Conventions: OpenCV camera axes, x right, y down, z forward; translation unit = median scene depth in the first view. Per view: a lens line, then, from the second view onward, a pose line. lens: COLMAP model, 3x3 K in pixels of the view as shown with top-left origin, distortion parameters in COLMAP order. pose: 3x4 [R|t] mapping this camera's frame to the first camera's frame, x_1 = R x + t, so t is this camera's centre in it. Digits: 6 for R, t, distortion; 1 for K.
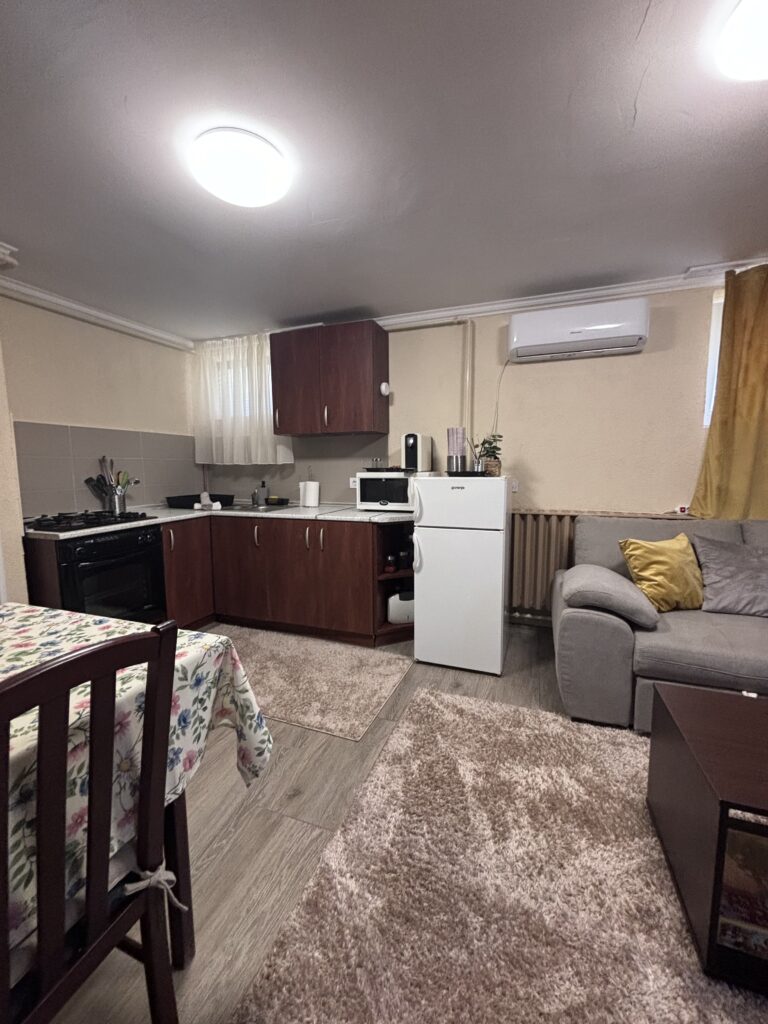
lens RADIAL K [[409.7, 0, 383.1], [0, 409.7, 511.7], [0, 0, 1]] dist [0.004360, 0.000399]
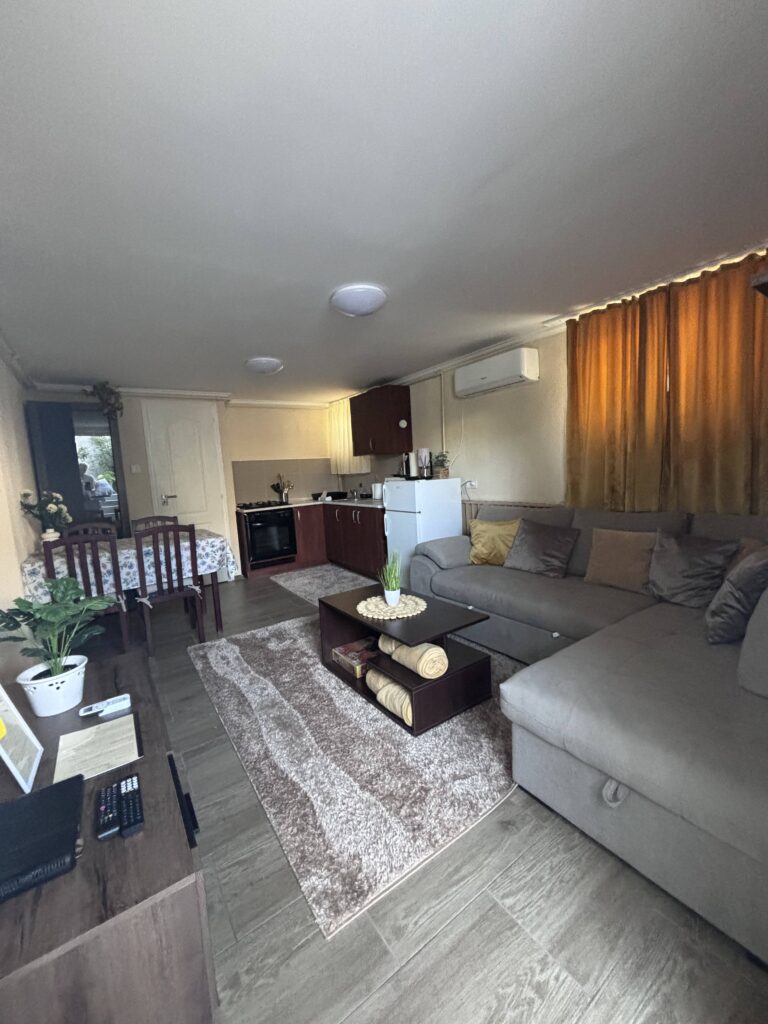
lens RADIAL K [[409.7, 0, 384.7], [0, 409.7, 512.2], [0, 0, 1]] dist [0.004360, 0.000399]
pose [[0.817158, 0.017924, -0.576135, 0.865800], [-0.010863, 0.999818, 0.015698, 0.014879], [0.576311, -0.006569, 0.817204, -0.322028]]
